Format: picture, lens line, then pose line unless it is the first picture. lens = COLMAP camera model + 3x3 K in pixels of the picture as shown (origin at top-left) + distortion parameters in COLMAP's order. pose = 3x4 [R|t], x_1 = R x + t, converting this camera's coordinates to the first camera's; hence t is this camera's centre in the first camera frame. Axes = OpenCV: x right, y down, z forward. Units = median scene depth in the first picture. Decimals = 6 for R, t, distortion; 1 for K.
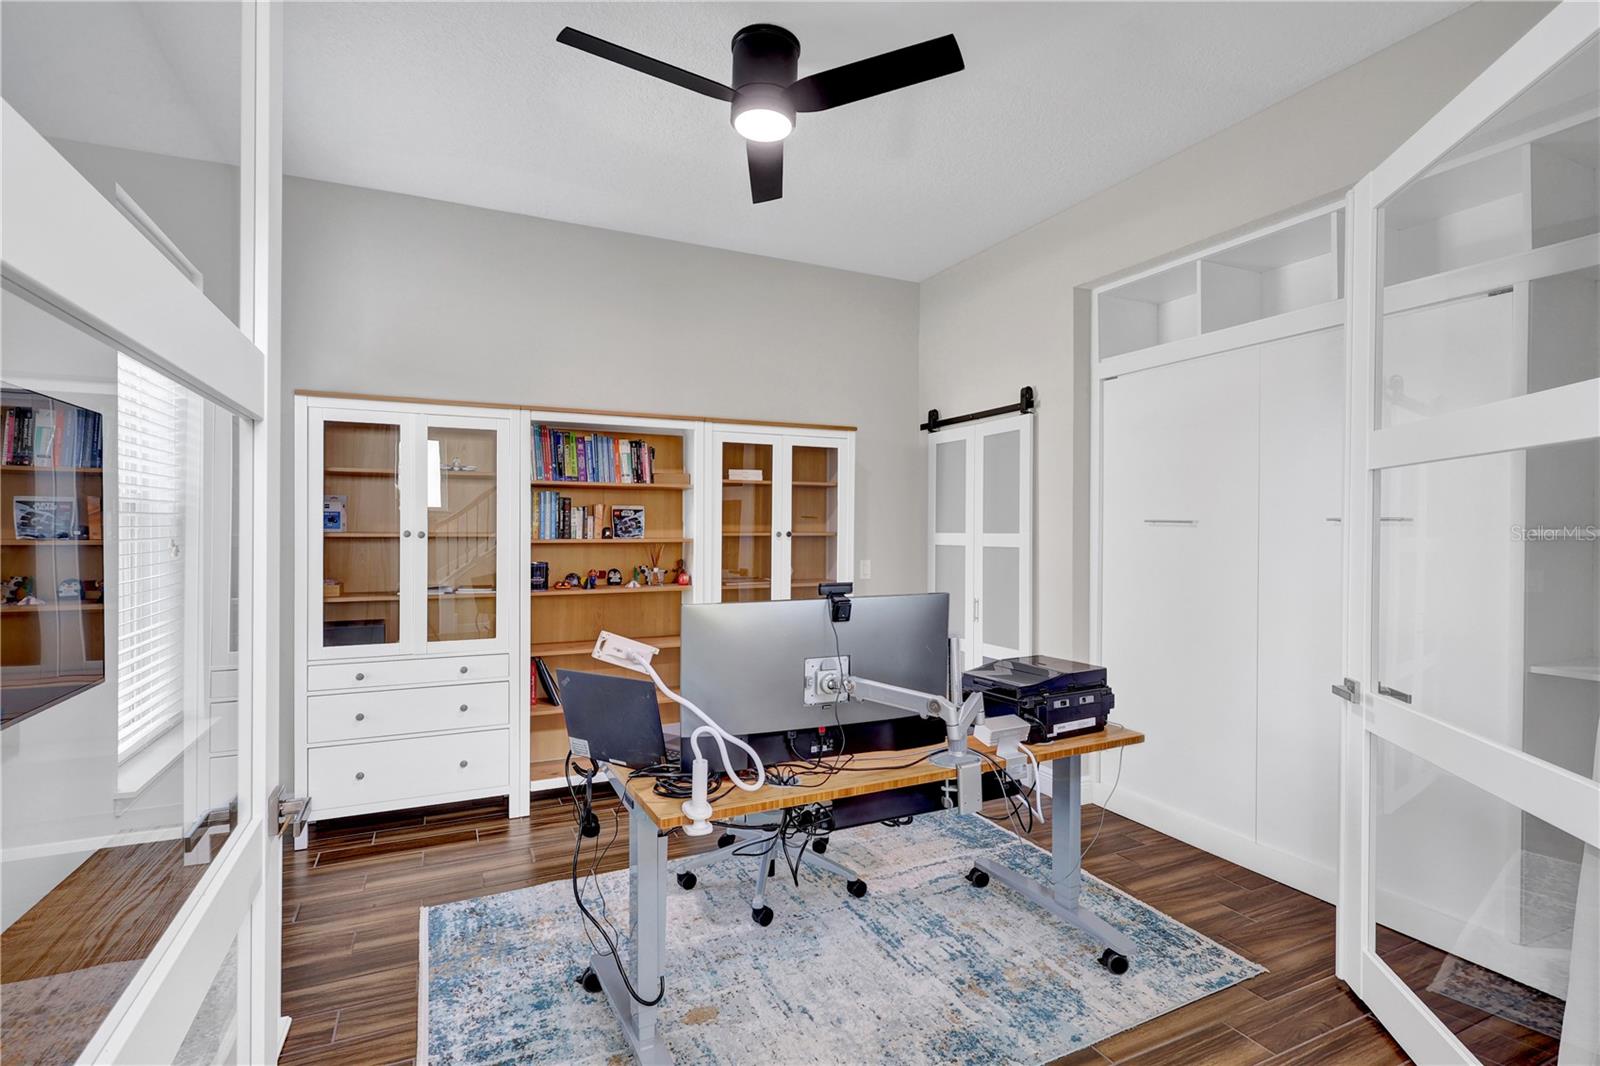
lens RADIAL K [[752.8, 0, 808.2], [0, 752.8, 529.6], [0, 0, 1]] dist [0.002623, 0.000158]
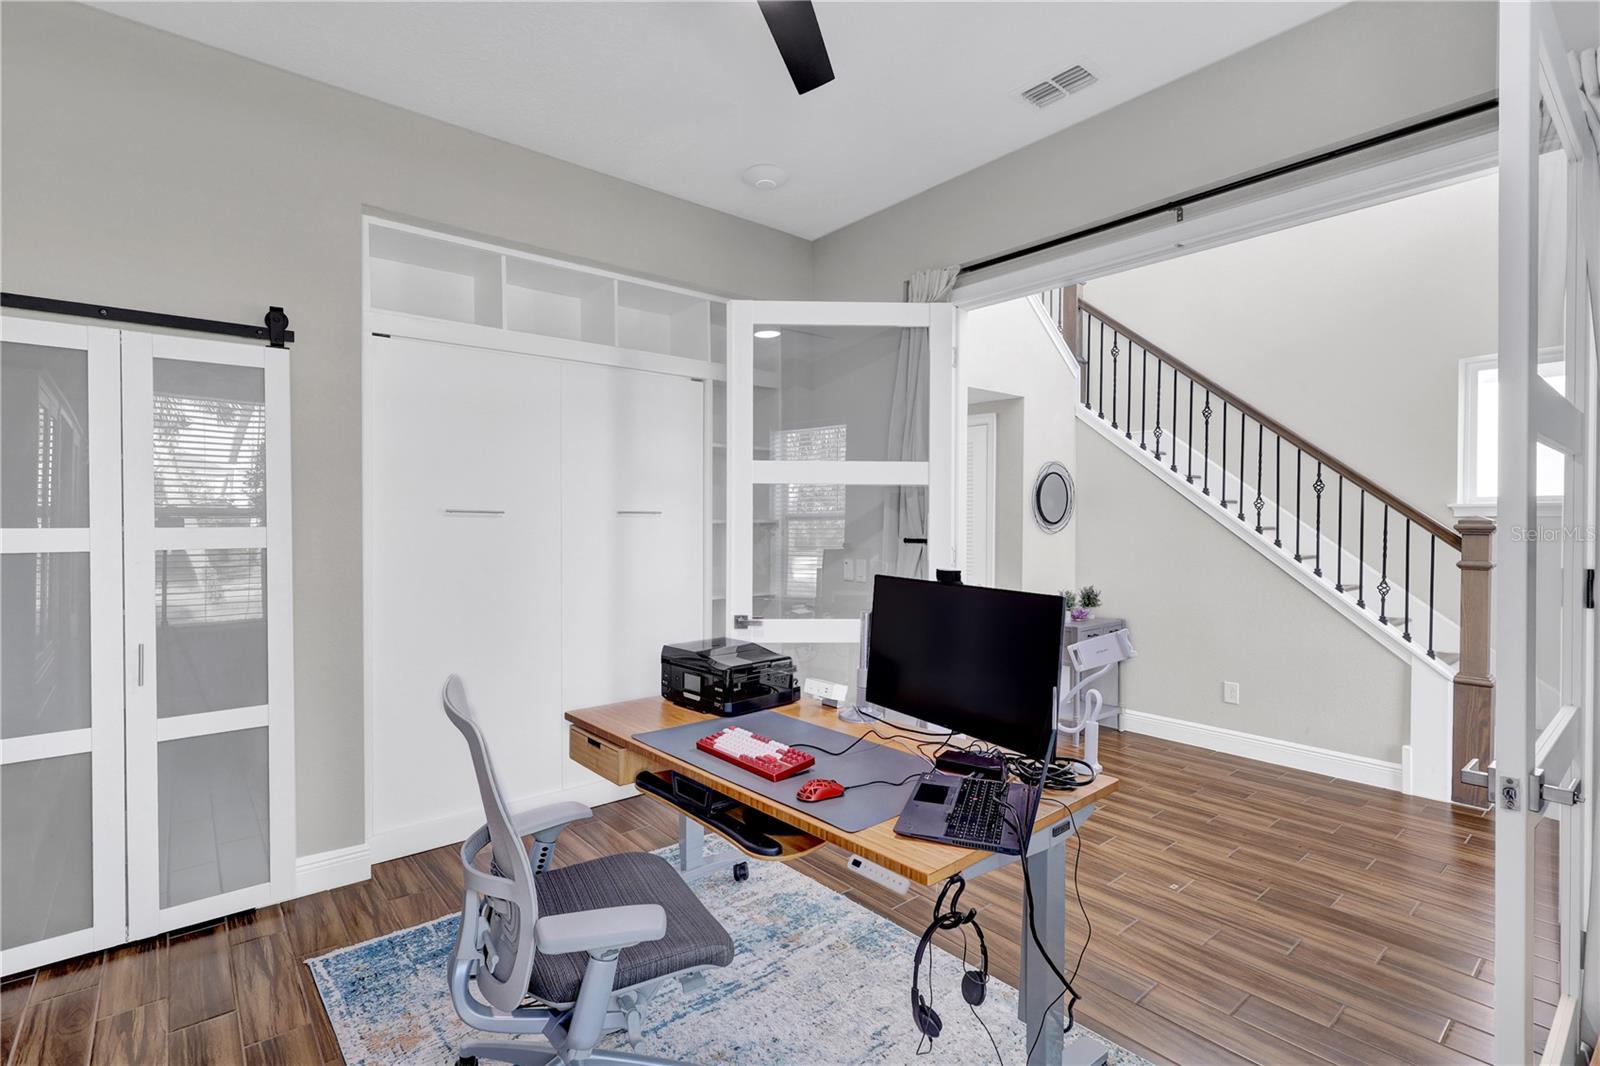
lens RADIAL K [[752.8, 0, 810.6], [0, 752.8, 531.0], [0, 0, 1]] dist [0.002623, 0.000158]
pose [[-0.253867, -0.016935, 0.967091, -0.496078], [-0.002084, 0.999854, 0.016962, -0.003855], [-0.967237, 0.002290, -0.253866, 0.738616]]
